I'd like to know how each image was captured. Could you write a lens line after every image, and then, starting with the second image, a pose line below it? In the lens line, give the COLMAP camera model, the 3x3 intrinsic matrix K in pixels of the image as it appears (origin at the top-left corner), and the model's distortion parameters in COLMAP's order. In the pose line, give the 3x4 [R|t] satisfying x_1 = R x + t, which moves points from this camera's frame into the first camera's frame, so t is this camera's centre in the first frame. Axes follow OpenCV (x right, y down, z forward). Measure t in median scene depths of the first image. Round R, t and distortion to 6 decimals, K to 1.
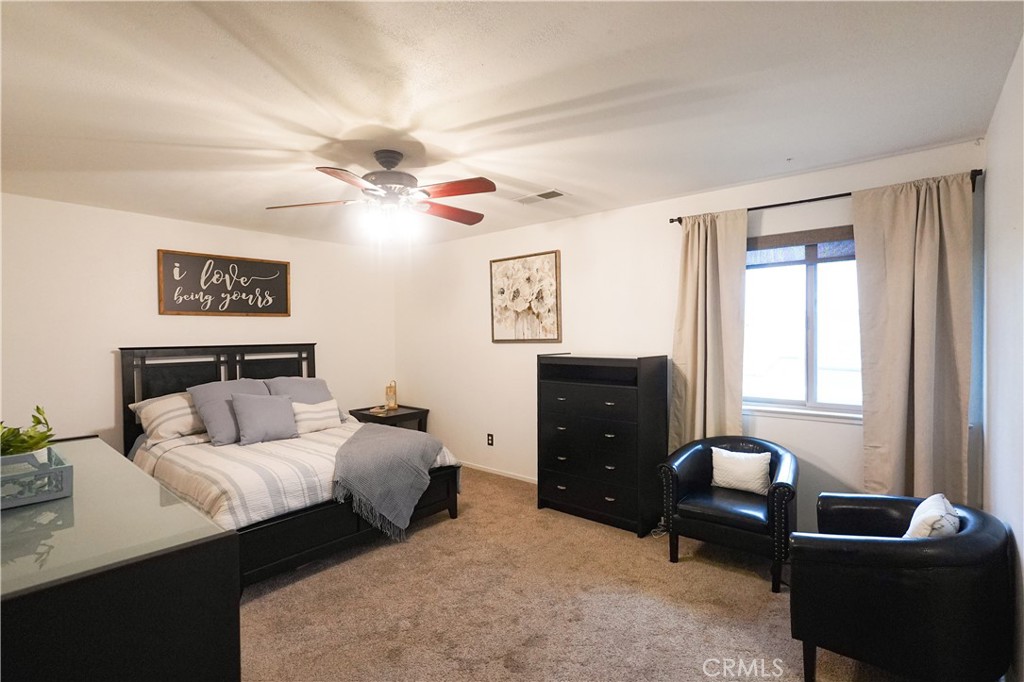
lens RADIAL K [[492.5, 0, 512.0], [0, 492.5, 341.0], [0, 0, 1]] dist [0.000063, -0.000074]
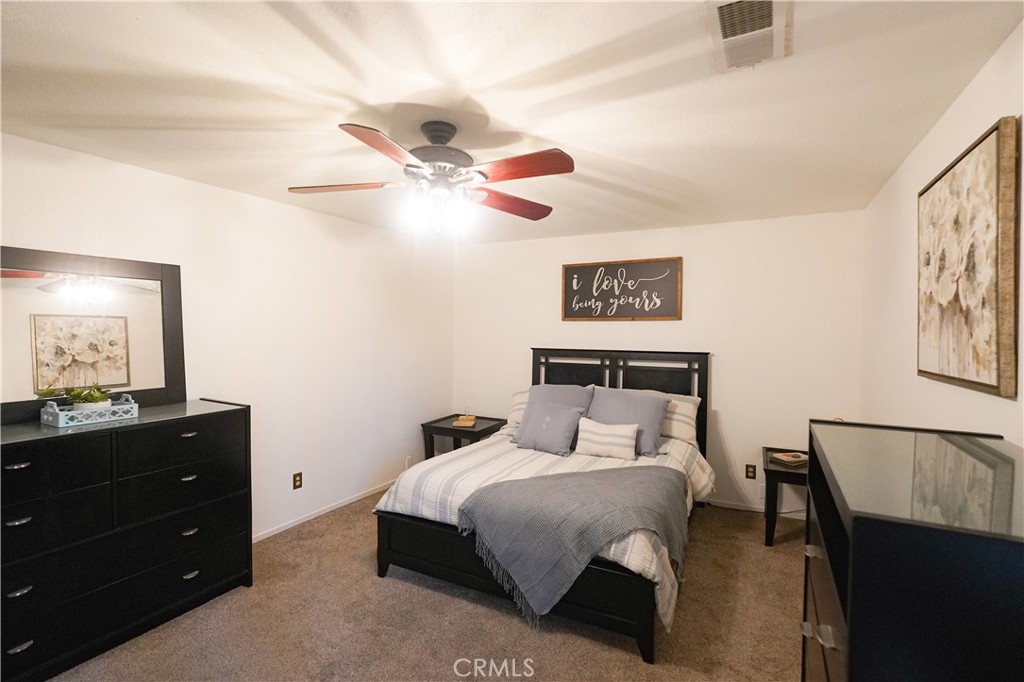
lens RADIAL K [[477.2, 0, 512.0], [0, 477.2, 341.0], [0, 0, 1]] dist [-0.000703, 0.000025]
pose [[0.200287, 0.037774, -0.979009, 0.343538], [-0.021845, 0.999180, 0.034083, -0.038929], [0.979494, 0.014560, 0.200948, 0.608504]]
